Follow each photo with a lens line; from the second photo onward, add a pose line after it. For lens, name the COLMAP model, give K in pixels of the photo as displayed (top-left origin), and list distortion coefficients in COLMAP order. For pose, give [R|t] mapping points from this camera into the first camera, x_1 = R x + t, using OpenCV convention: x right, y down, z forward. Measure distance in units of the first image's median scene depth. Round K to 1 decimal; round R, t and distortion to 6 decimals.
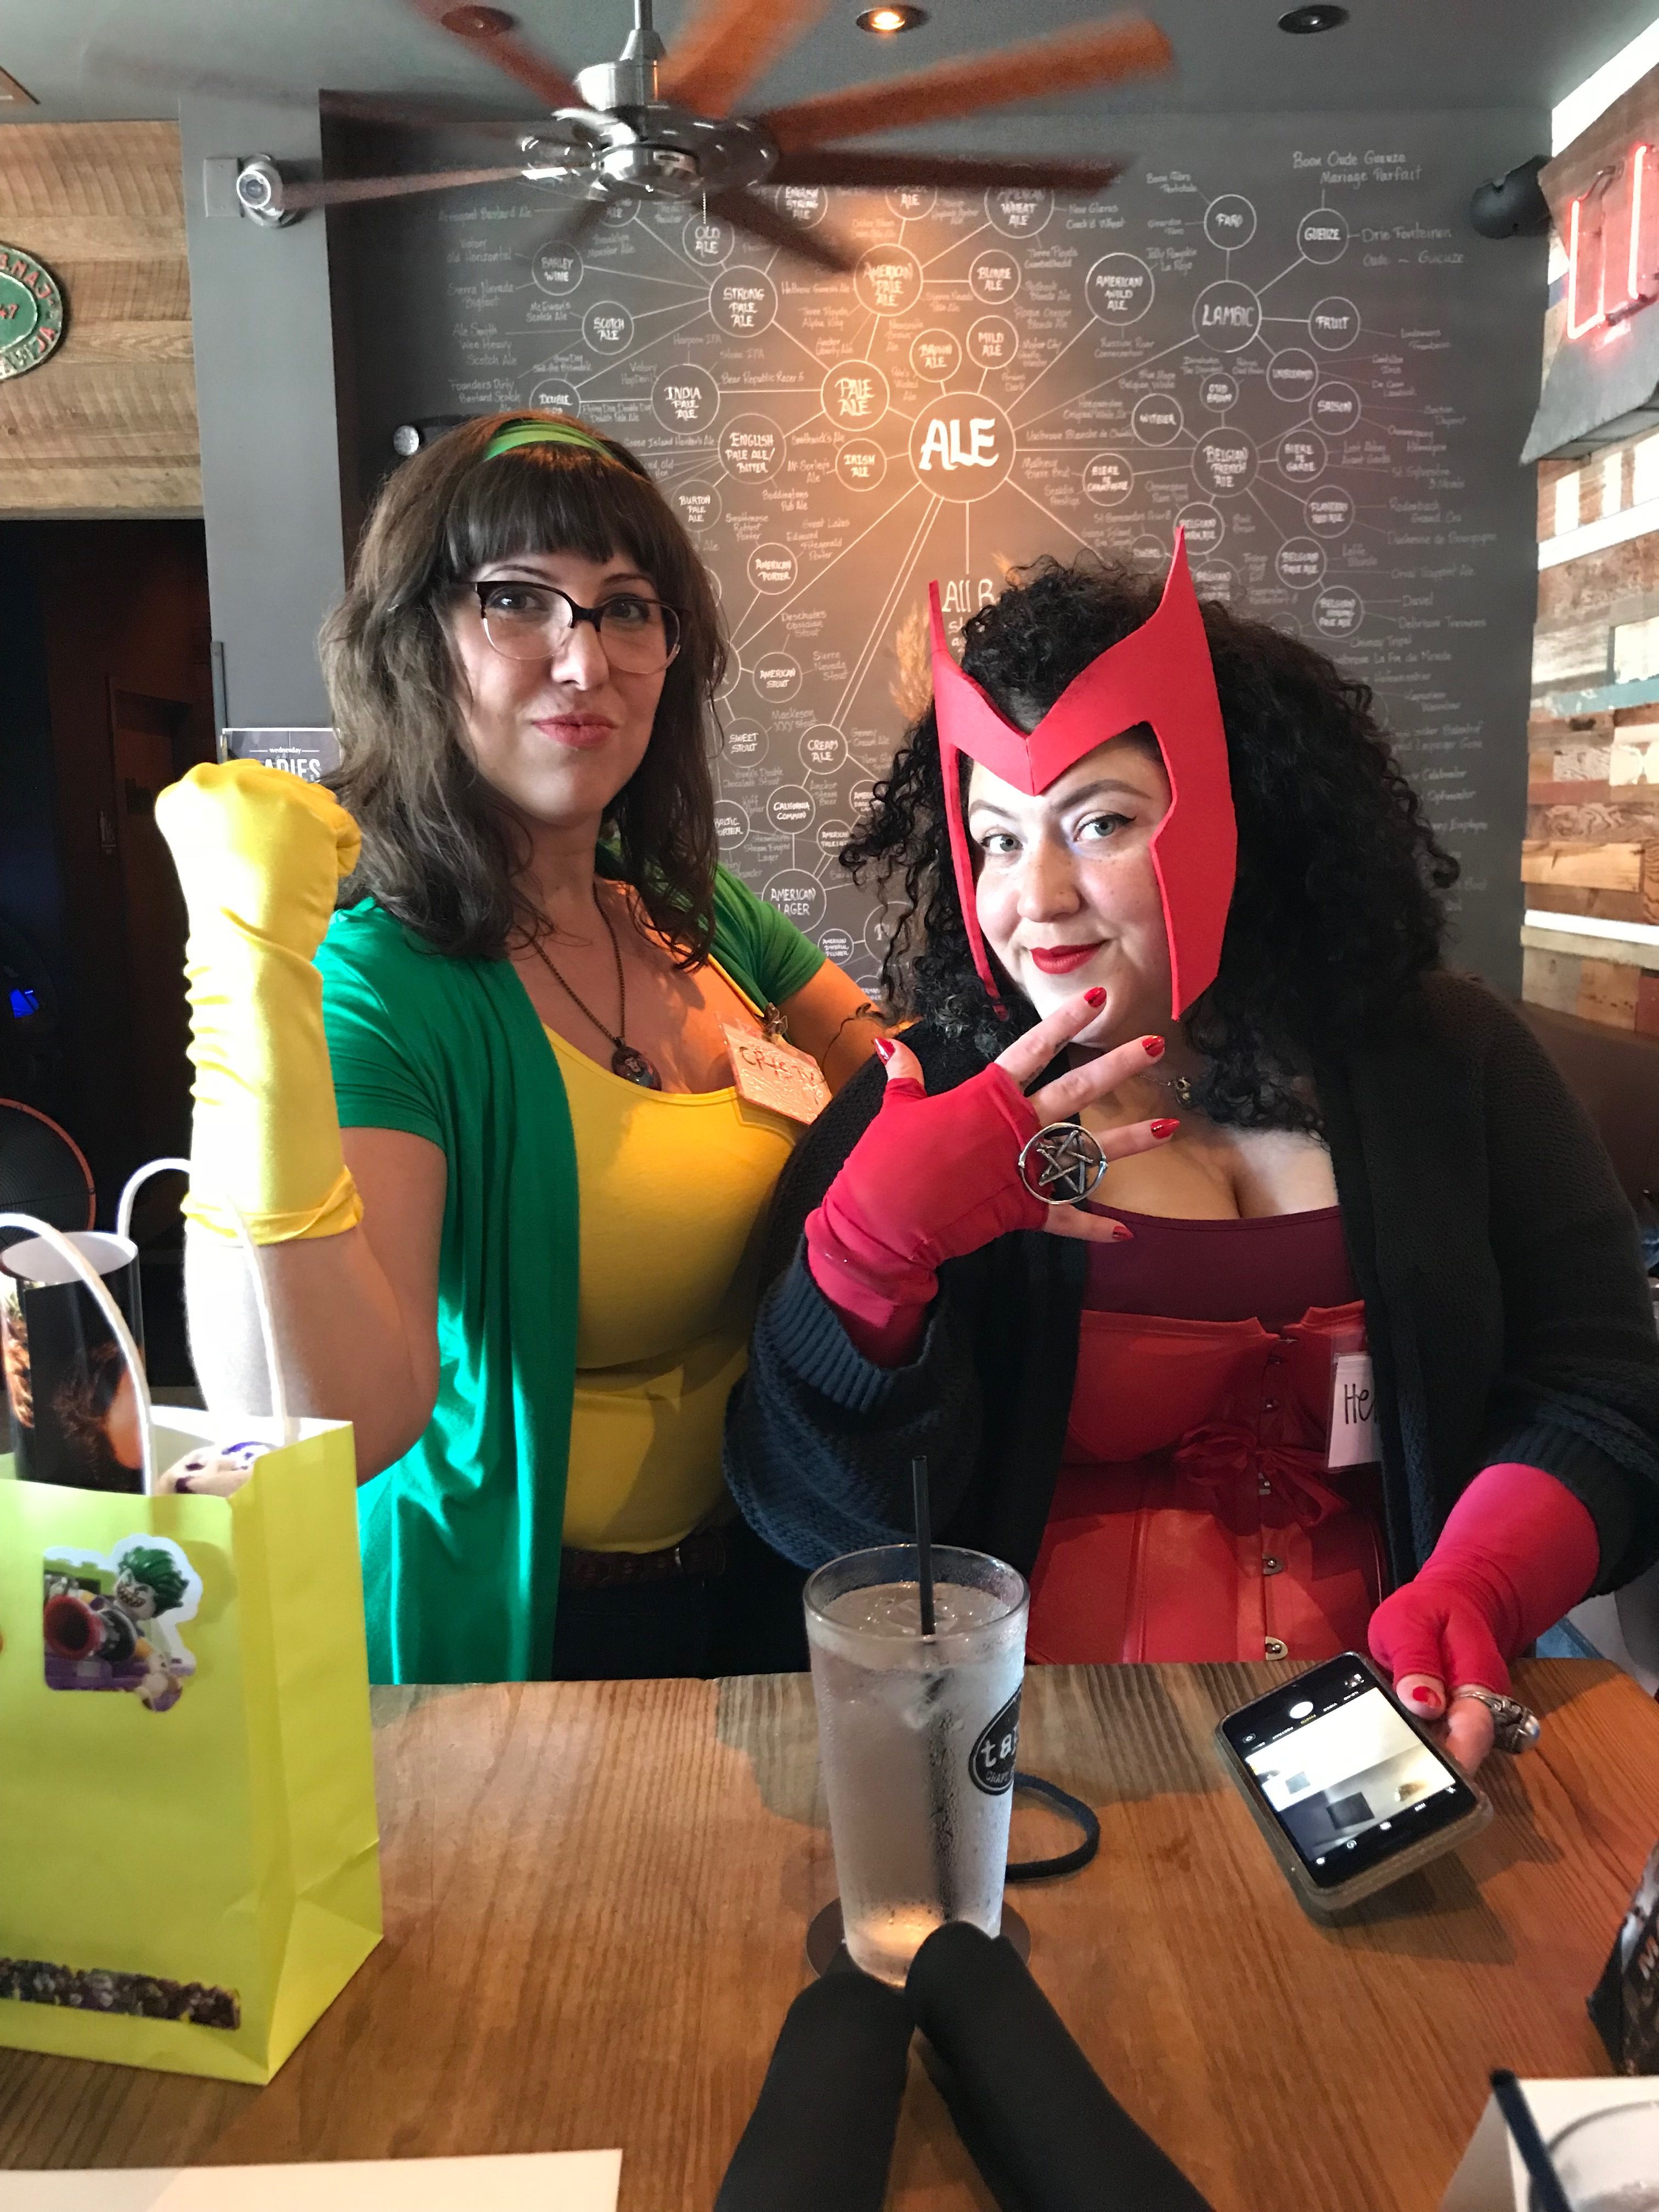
lens RADIAL K [[1857.7, 0, 834.5], [0, 1857.7, 1104.1], [0, 0, 1]] dist [-0.016361, 0.021696]
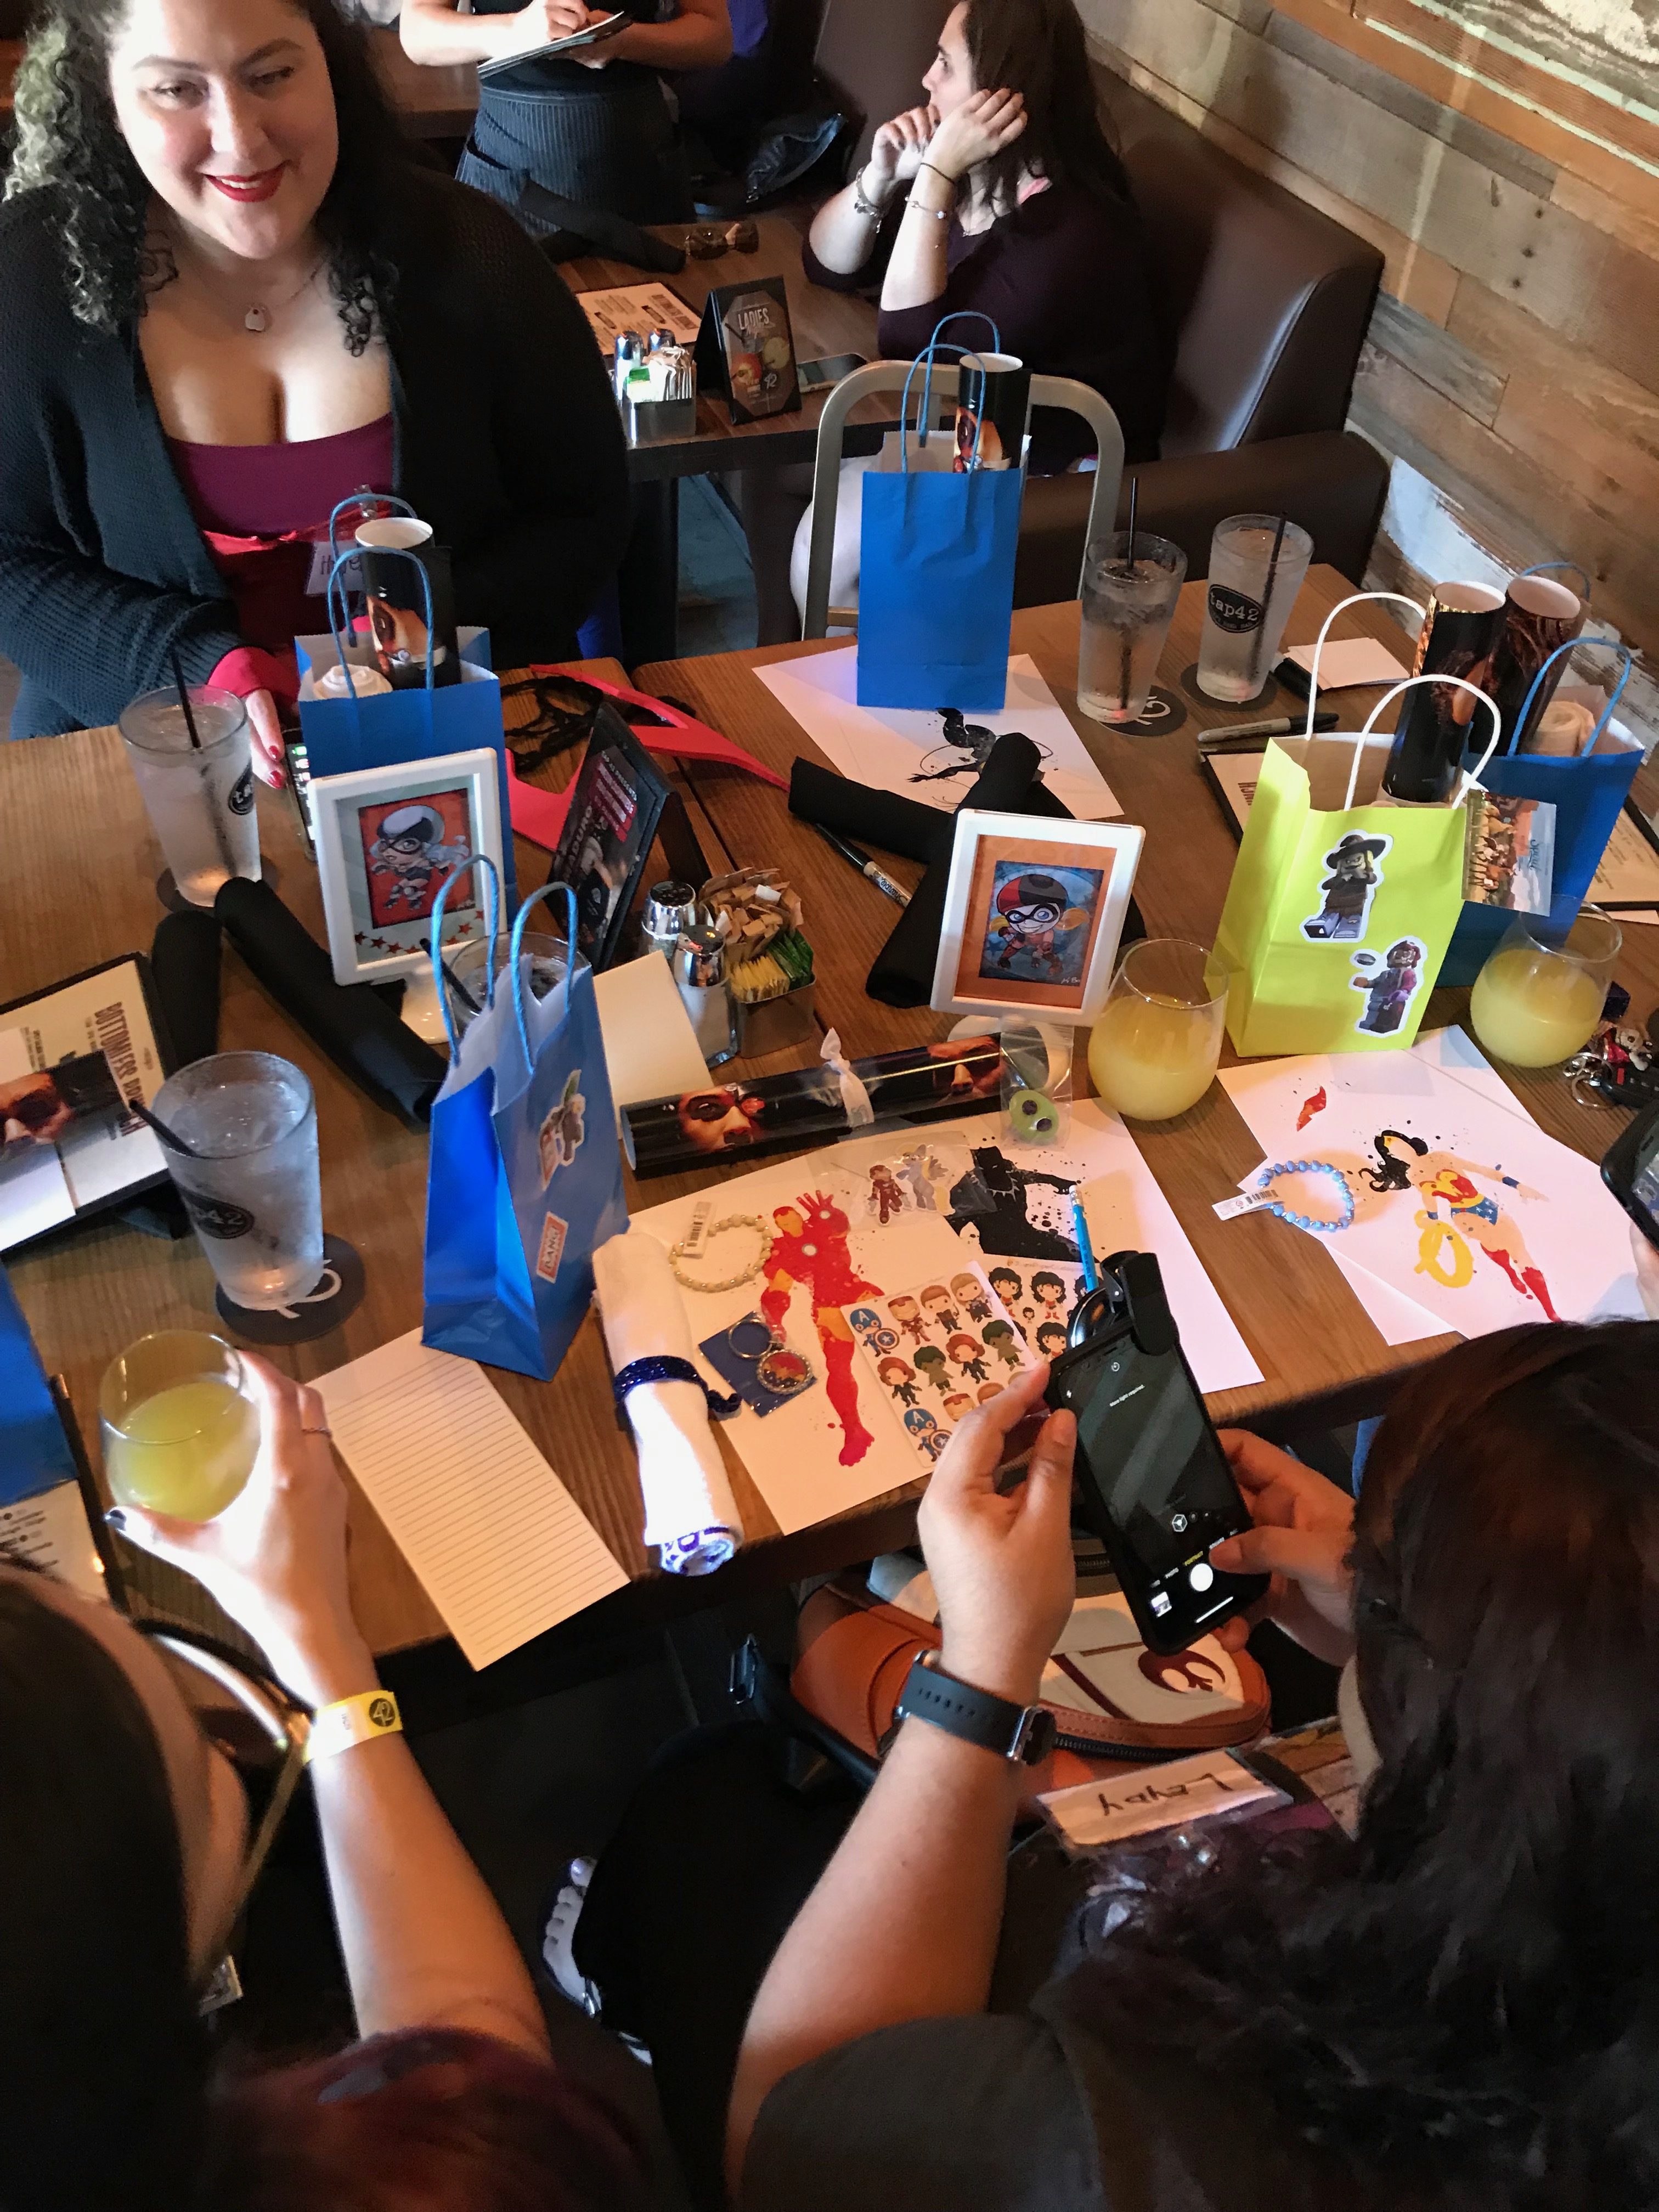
lens RADIAL K [[1857.7, 0, 835.4], [0, 1857.7, 1102.0], [0, 0, 1]] dist [-0.016361, 0.021696]
pose [[0.933736, -0.184322, 0.306859, 0.011297], [-0.025996, 0.820059, 0.571688, -0.494500], [-0.357017, -0.541783, 0.760927, -0.840007]]
